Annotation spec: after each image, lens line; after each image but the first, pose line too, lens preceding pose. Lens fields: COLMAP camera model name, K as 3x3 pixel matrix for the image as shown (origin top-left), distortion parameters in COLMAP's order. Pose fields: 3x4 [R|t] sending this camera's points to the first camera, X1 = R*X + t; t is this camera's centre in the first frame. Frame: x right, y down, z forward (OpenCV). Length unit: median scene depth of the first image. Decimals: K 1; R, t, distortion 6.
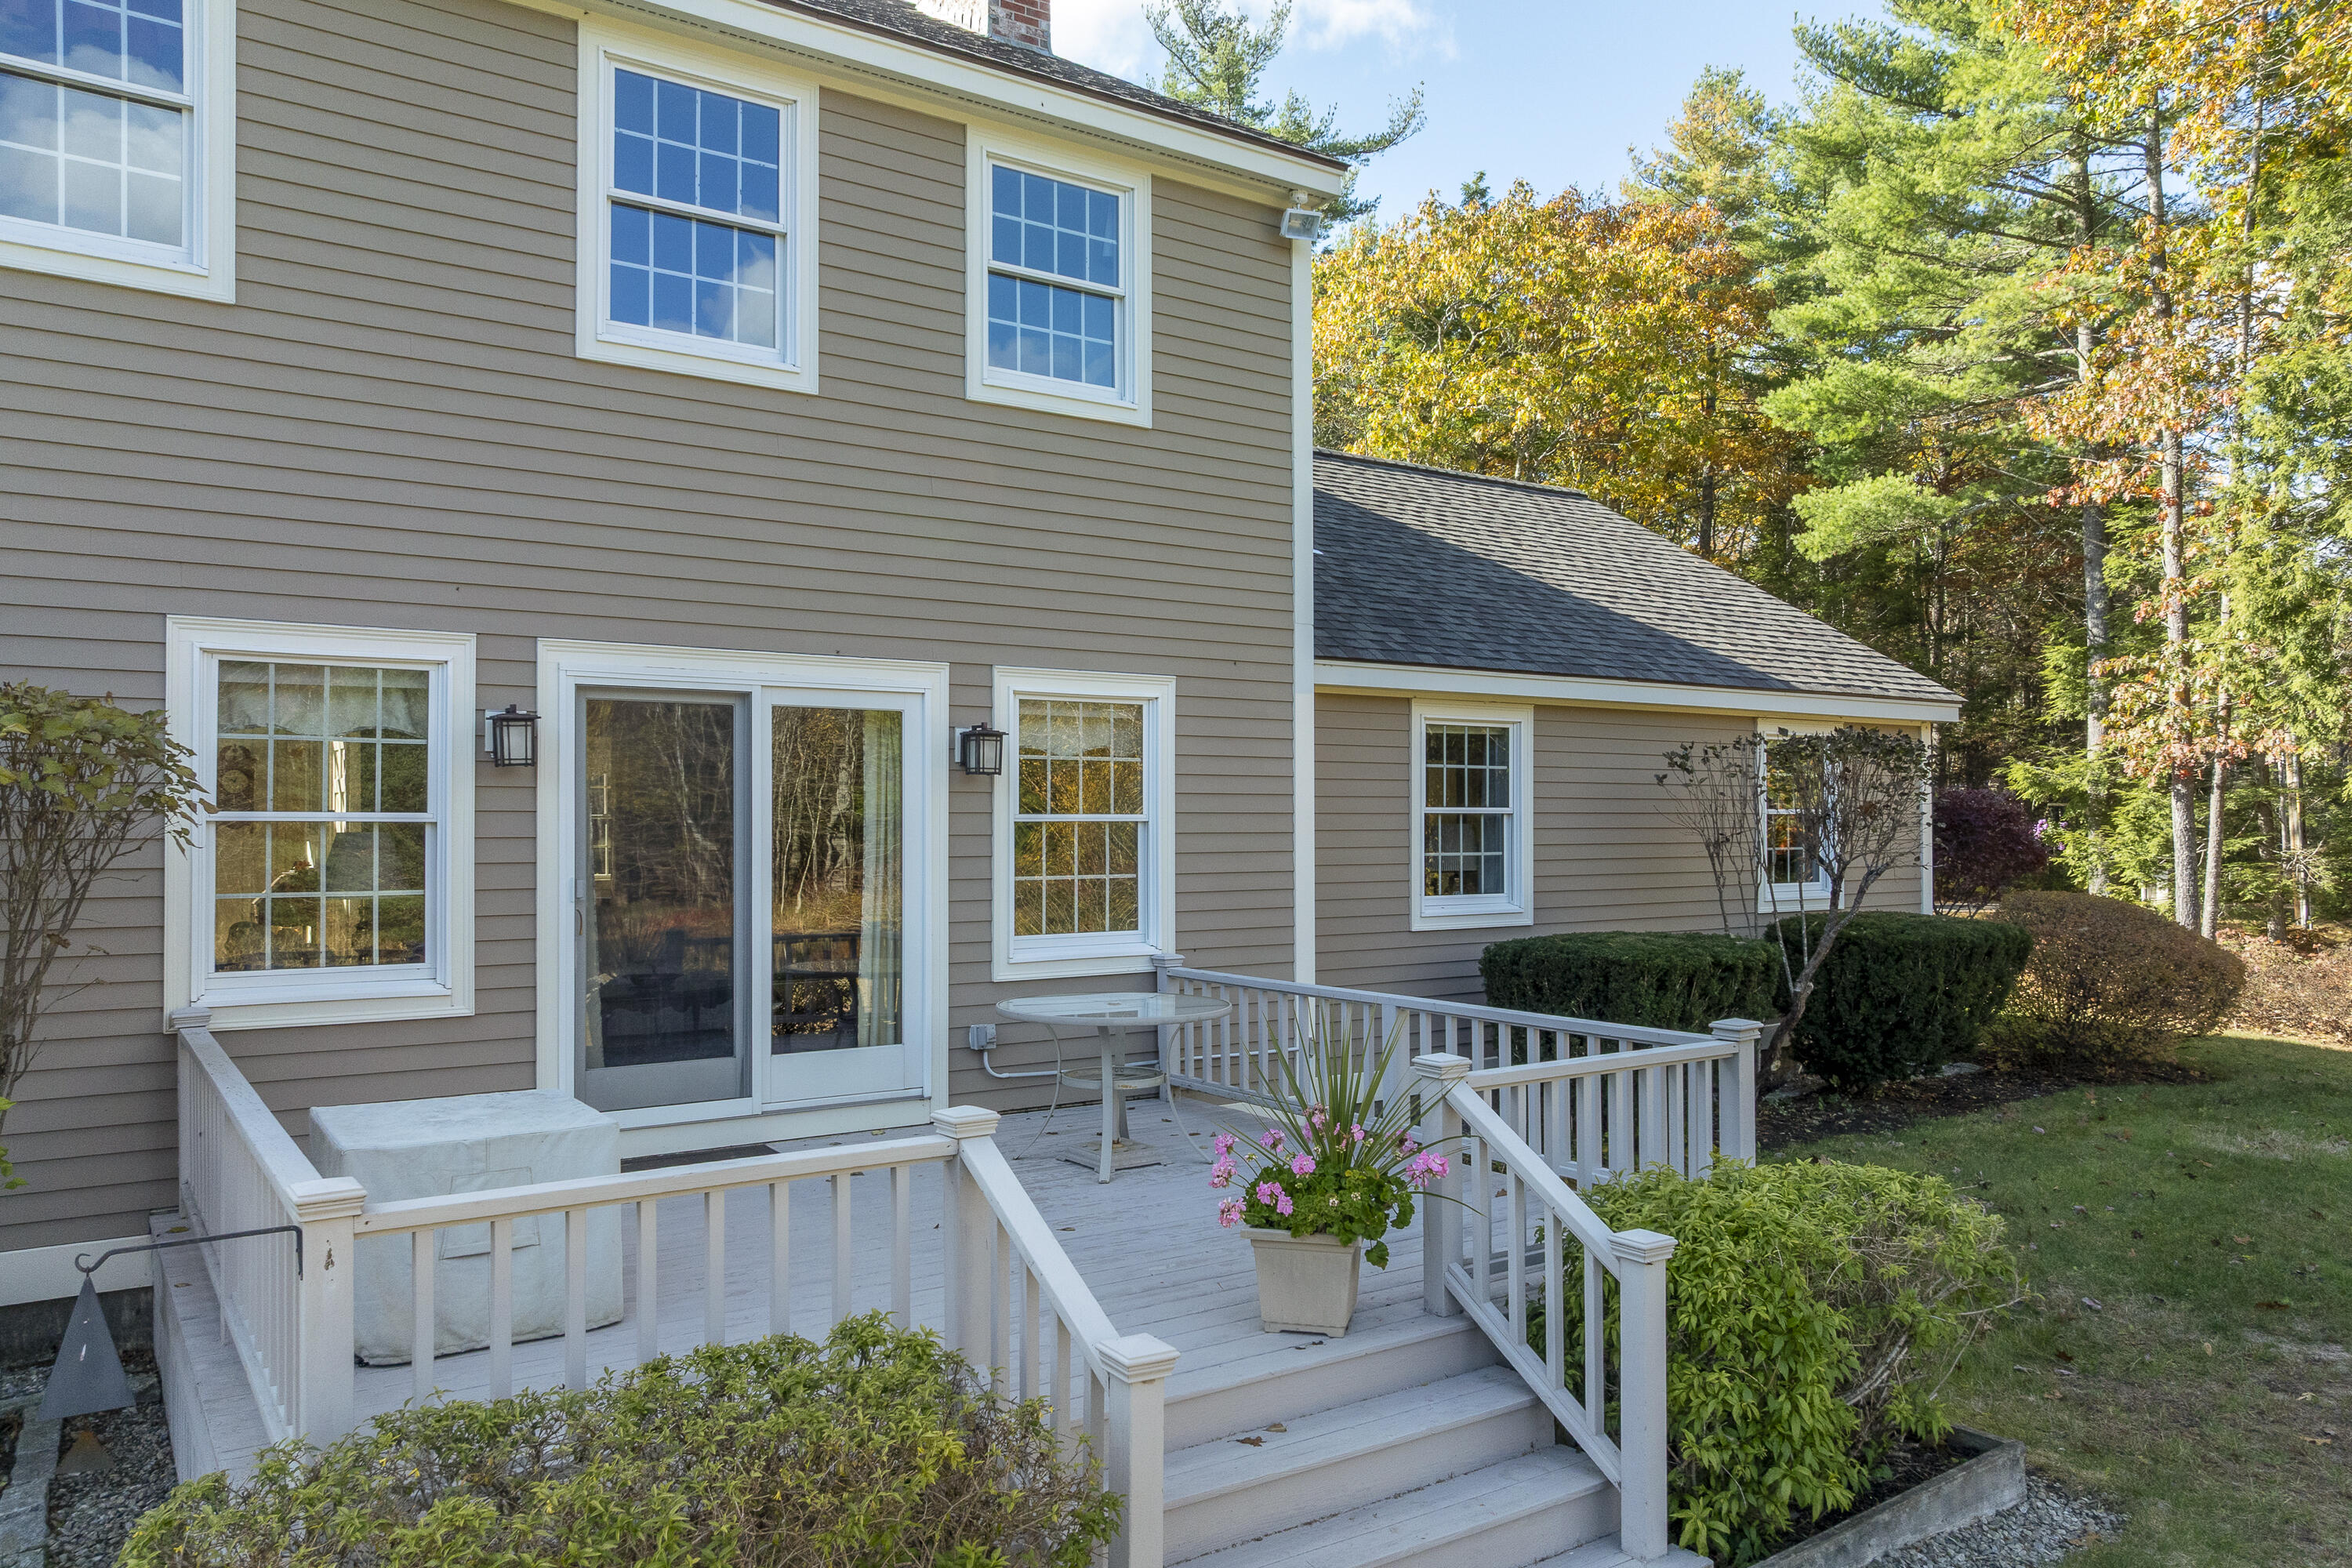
lens RADIAL K [[1629.6, 0, 1164.5], [0, 1629.6, 805.4], [0, 0, 1]] dist [-0.011804, 0.014622]
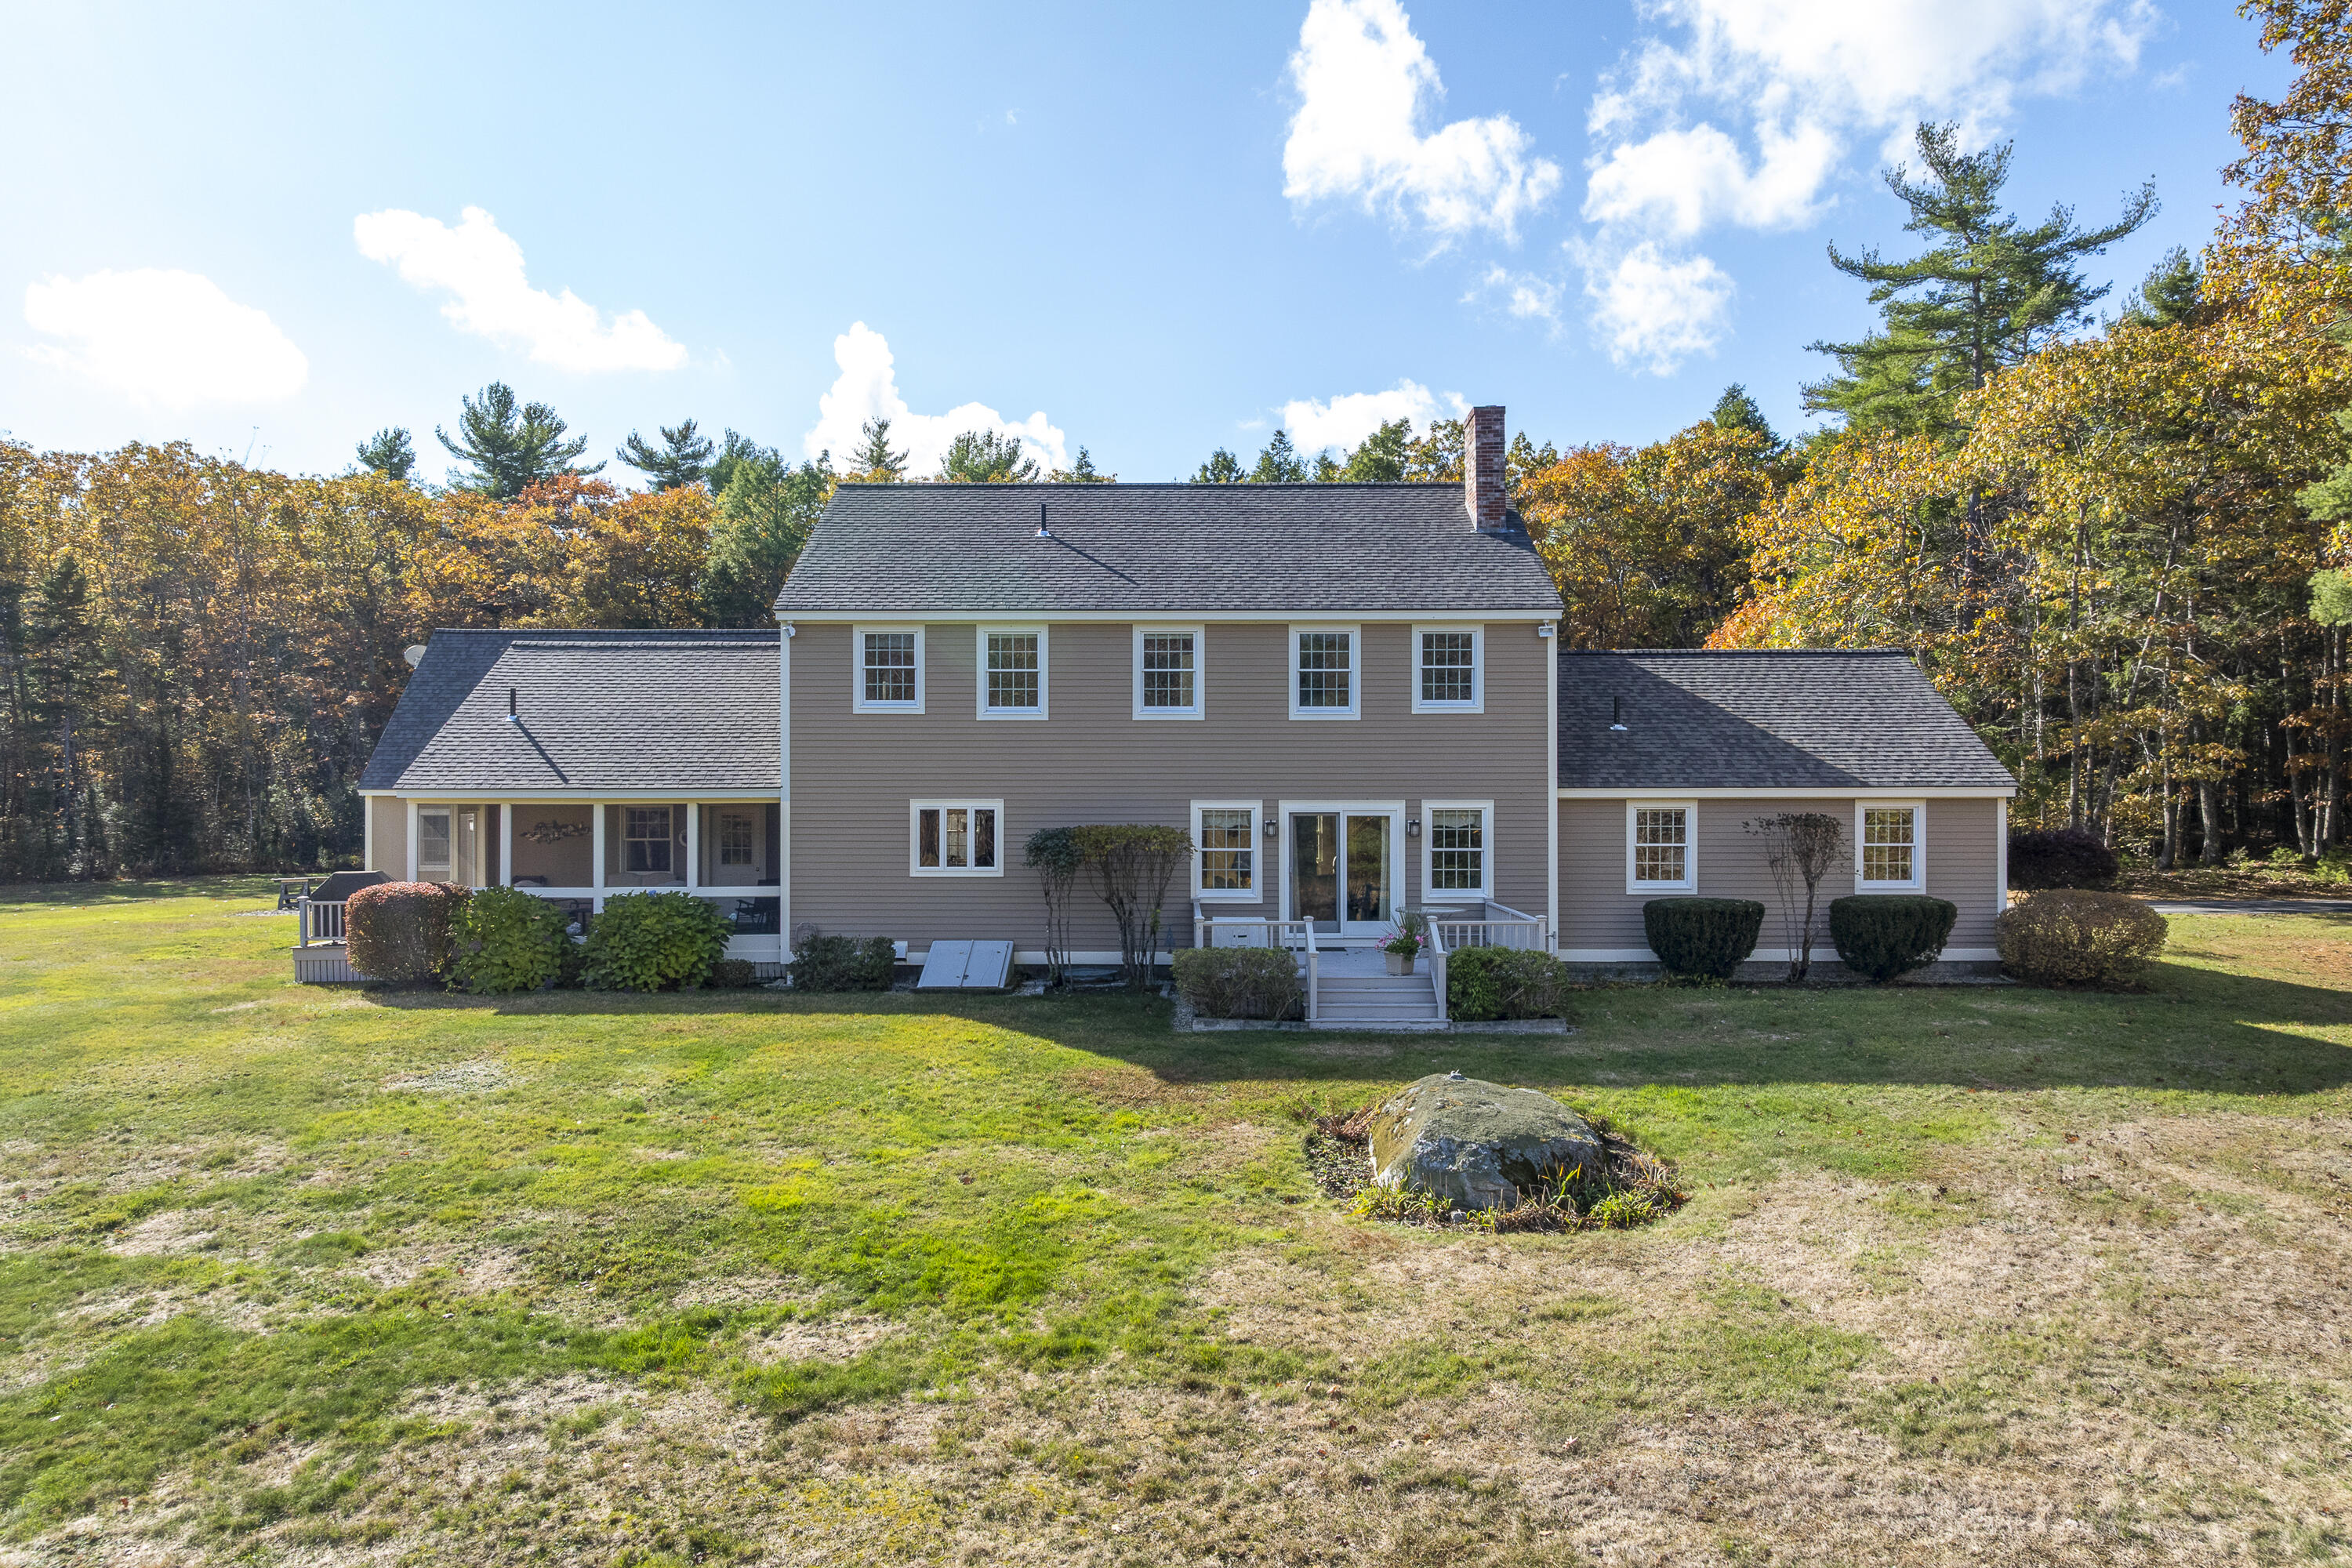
lens RADIAL K [[1629.6, 0, 1176.5], [0, 1629.6, 784.3], [0, 0, 1]] dist [-0.011804, 0.014622]
pose [[0.823600, -0.000189, -0.567171, 1.224870], [0.006150, 0.999944, 0.008597, -0.141515], [0.567138, -0.010568, 0.823555, -1.744832]]
